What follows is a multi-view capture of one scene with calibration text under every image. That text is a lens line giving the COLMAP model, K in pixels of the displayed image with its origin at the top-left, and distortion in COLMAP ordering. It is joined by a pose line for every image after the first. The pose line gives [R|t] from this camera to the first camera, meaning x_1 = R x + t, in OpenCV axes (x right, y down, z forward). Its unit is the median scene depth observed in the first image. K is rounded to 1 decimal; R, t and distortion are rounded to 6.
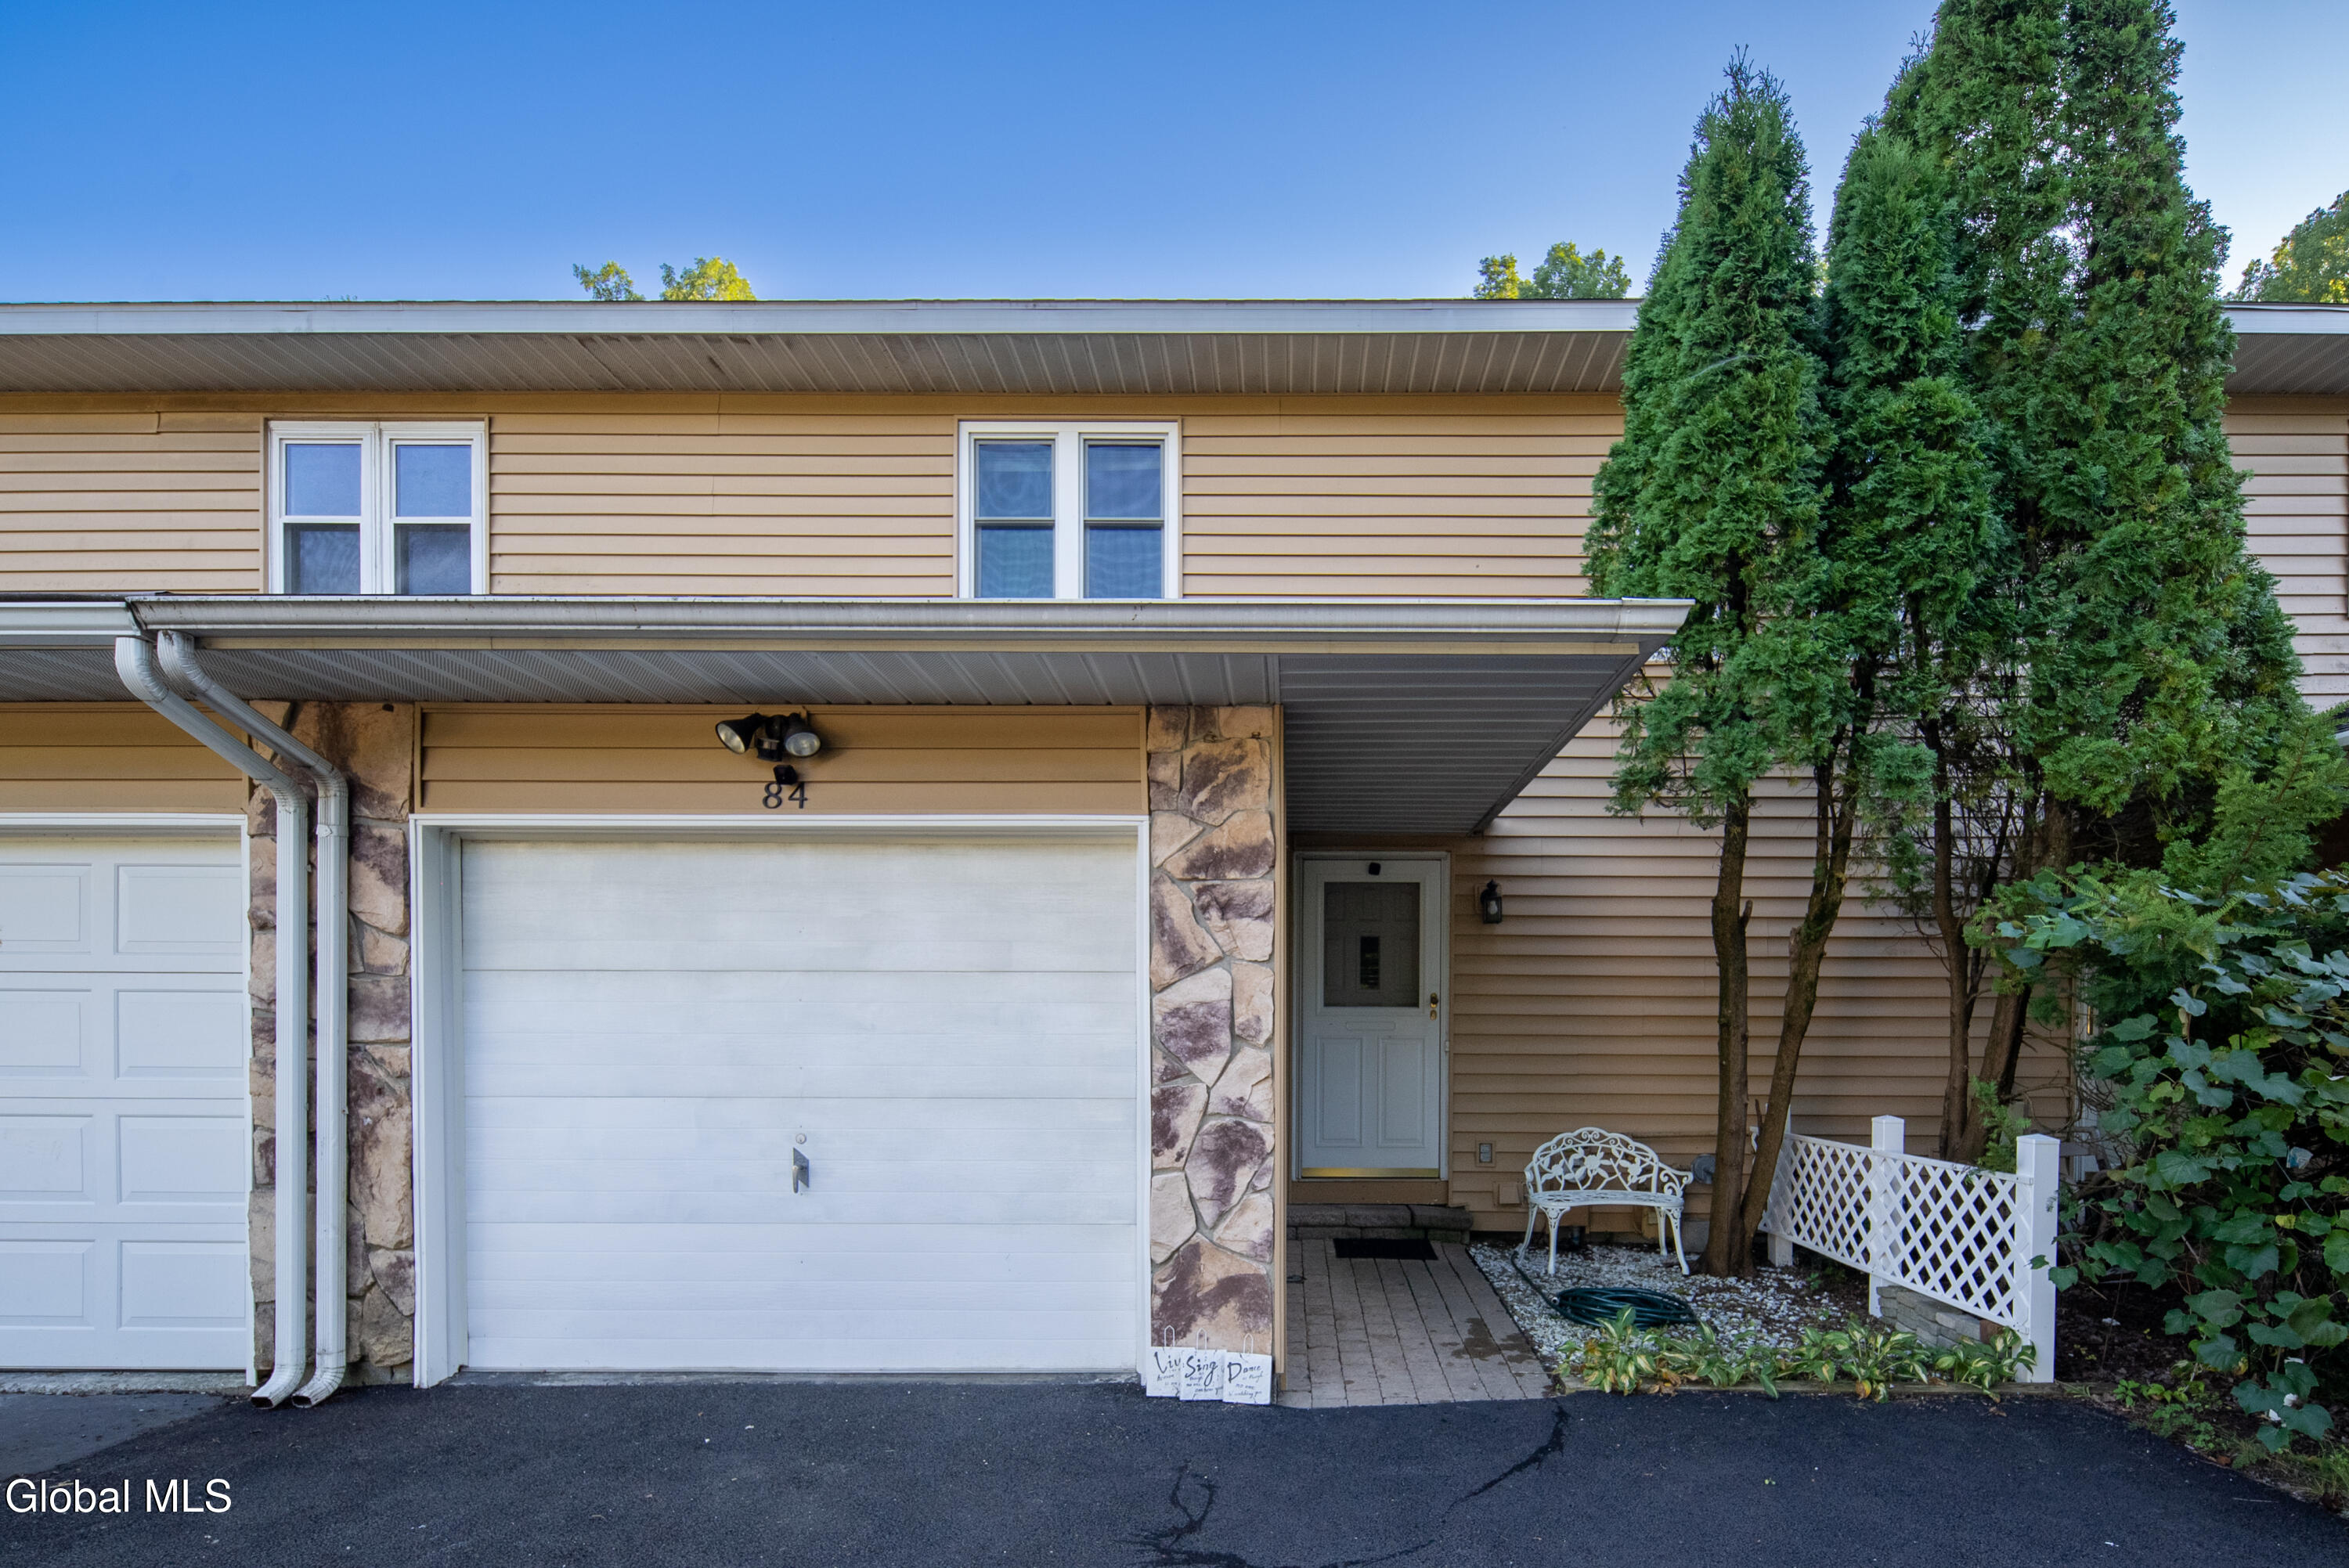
lens RADIAL K [[1136.4, 0, 1265.4], [0, 1136.4, 1037.6], [0, 0, 1]] dist [0.002991, -0.000393]
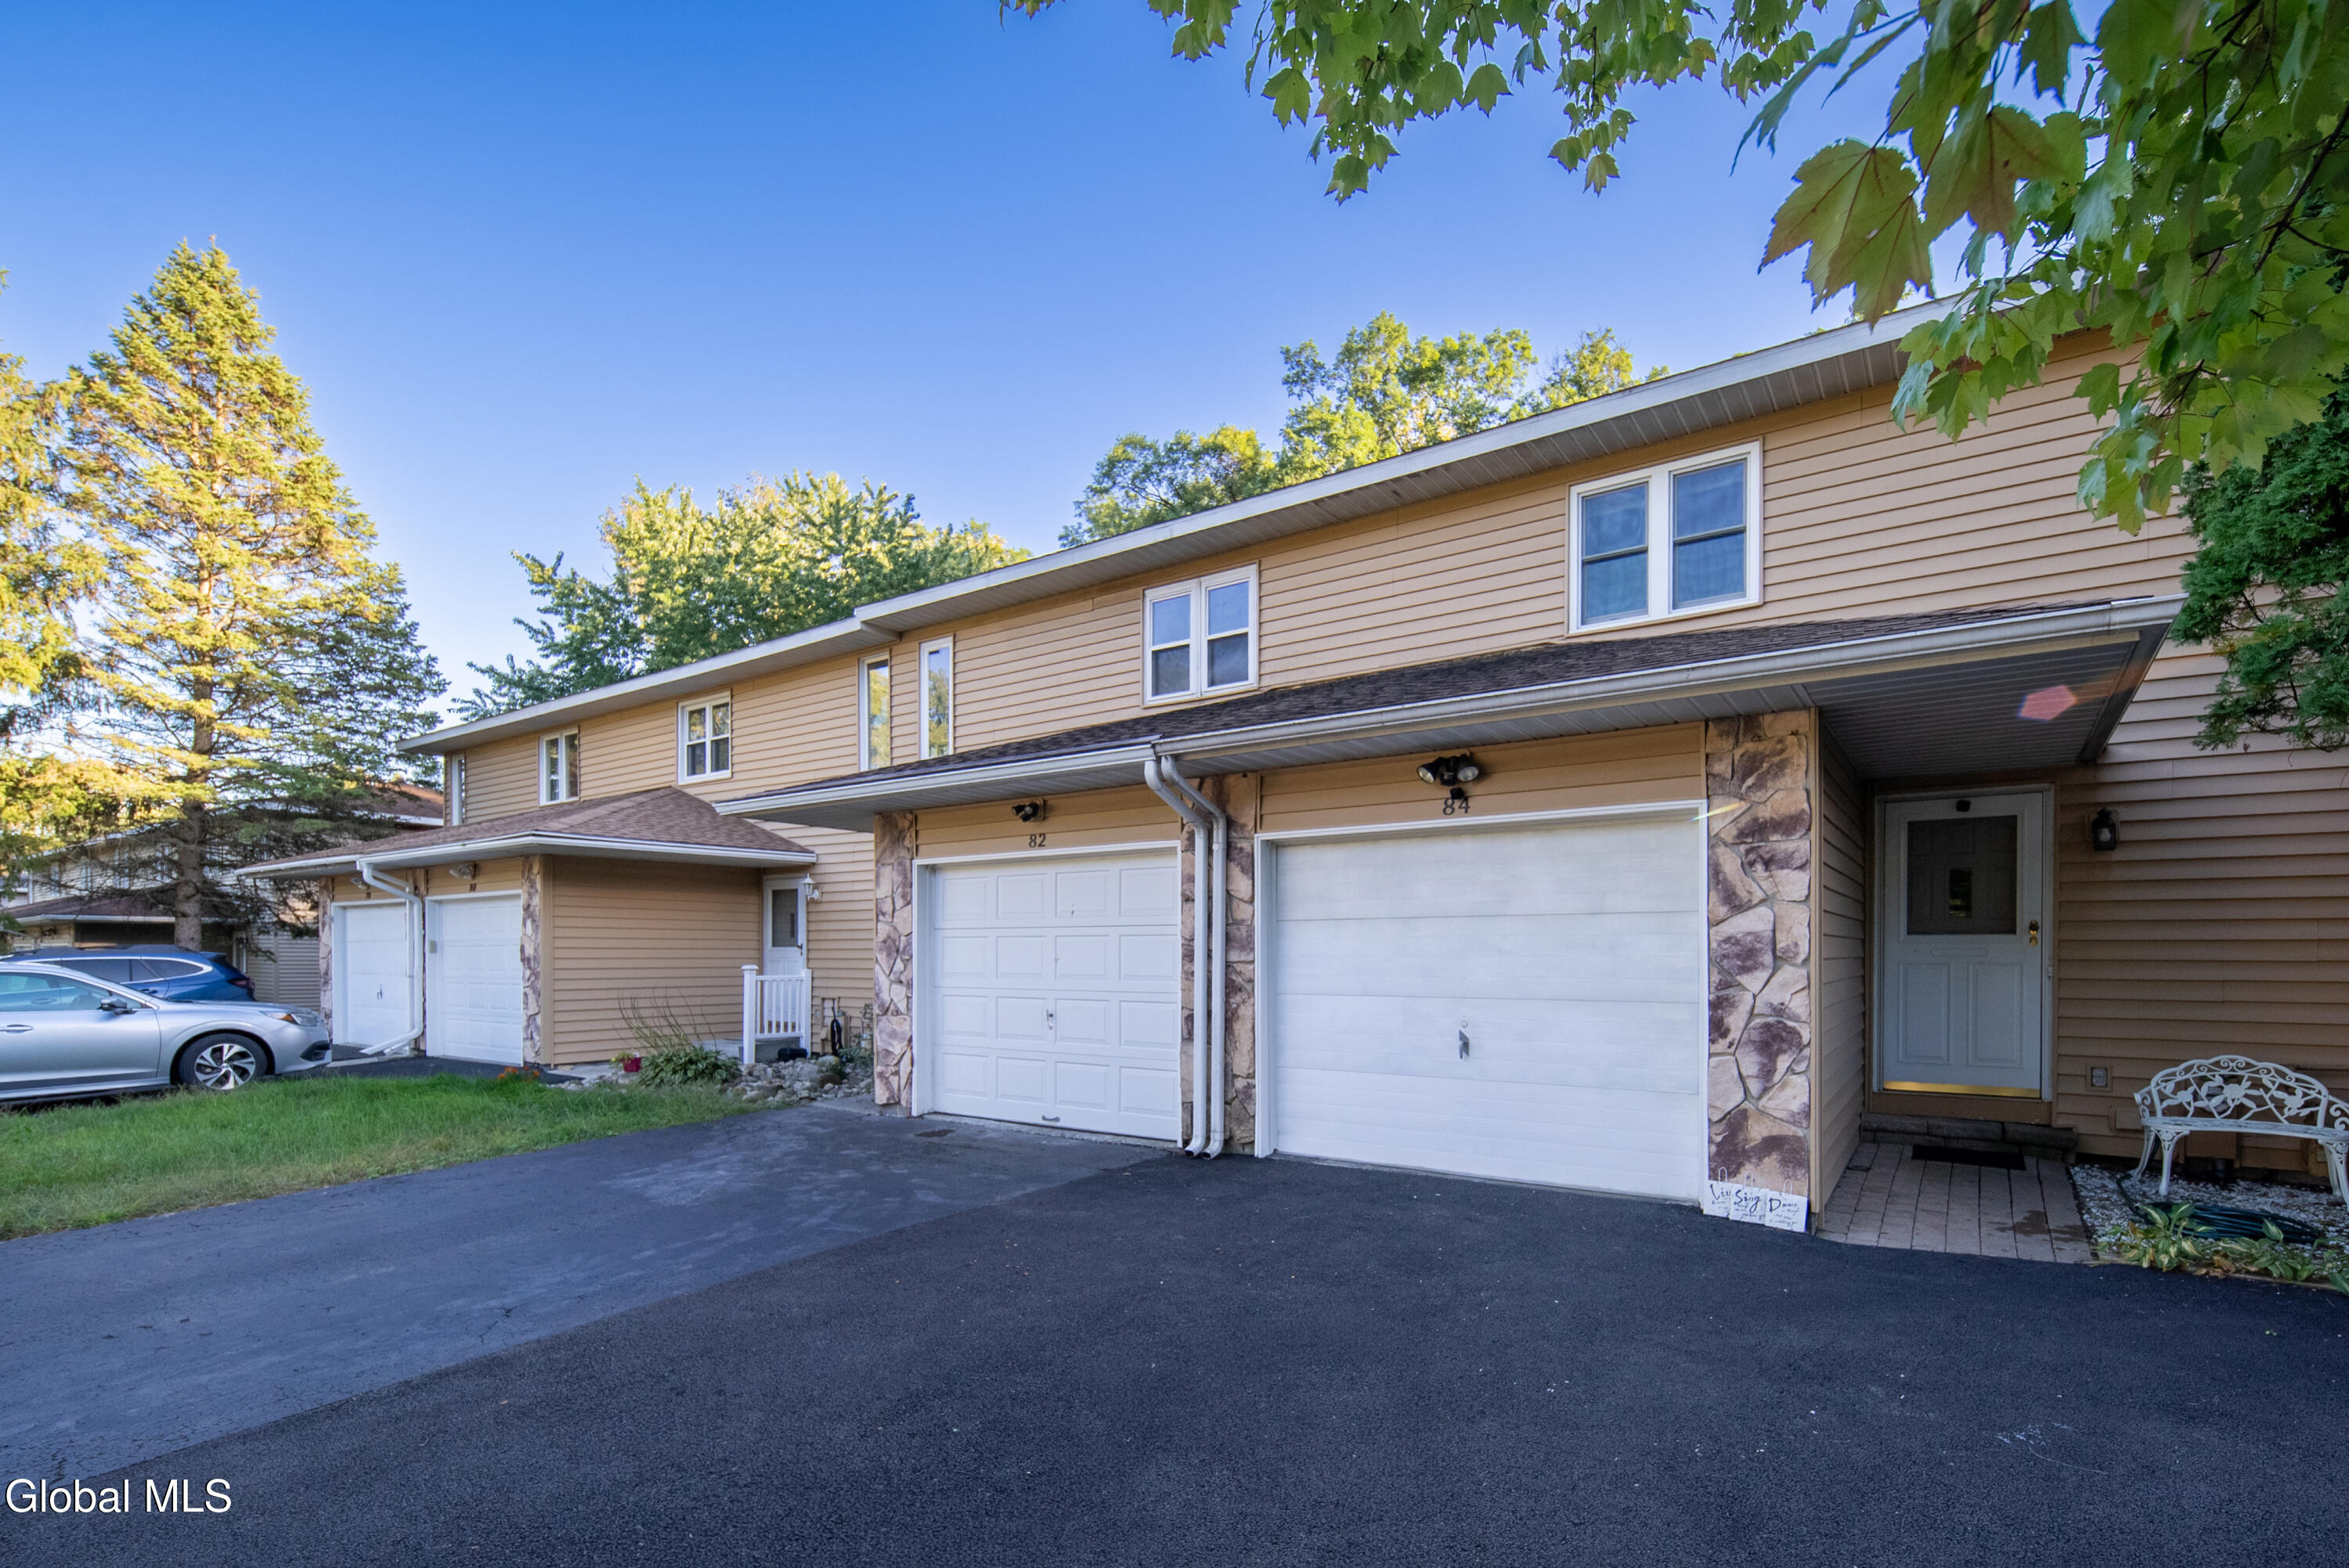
lens RADIAL K [[1079.6, 0, 1203.9], [0, 1079.6, 965.4], [0, 0, 1]] dist [0.001891, -0.000658]
pose [[0.831348, 0.000782, -0.555752, 0.120171], [-0.003659, 0.999985, -0.004066, 0.016191], [0.555740, 0.005414, 0.831338, -0.440647]]
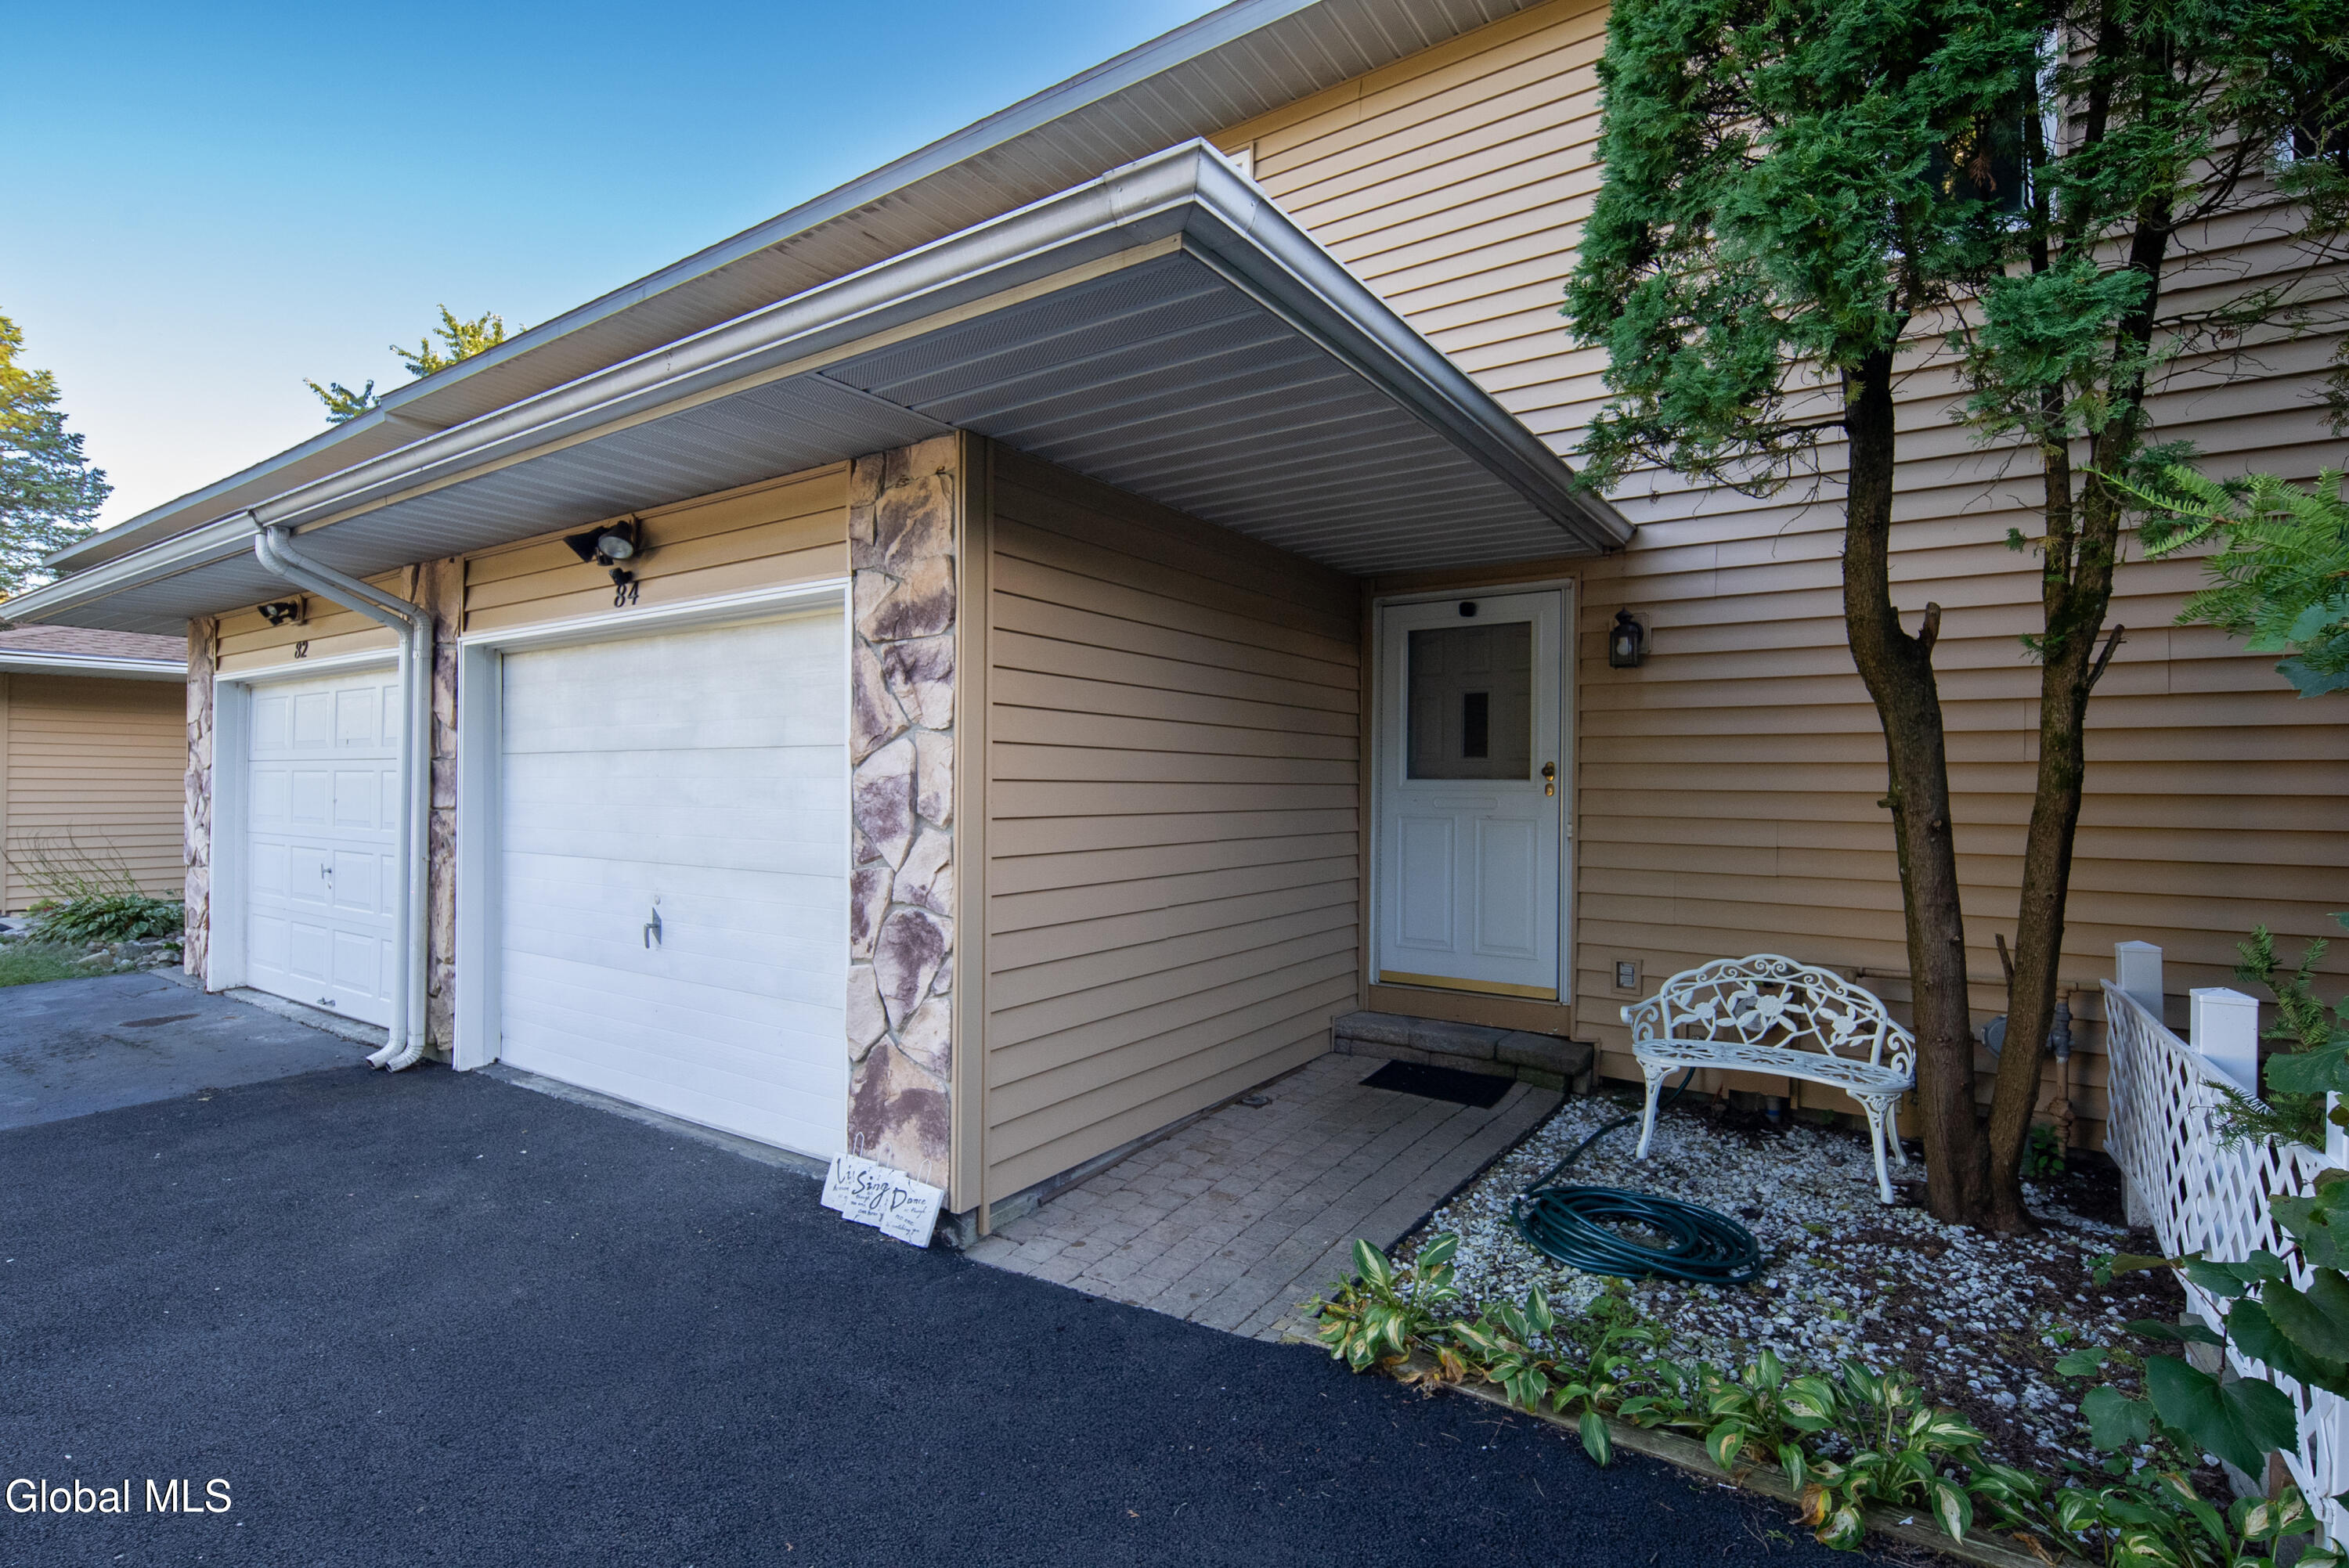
lens RADIAL K [[1057.1, 0, 1067.1], [0, 1057.1, 787.4], [0, 0, 1]] dist [0.002806, 0.000210]
pose [[0.814733, 0.002892, -0.579830, 0.539462], [-0.013318, 0.999817, -0.013727, -0.013147], [0.579684, 0.018906, 0.814622, 0.399703]]
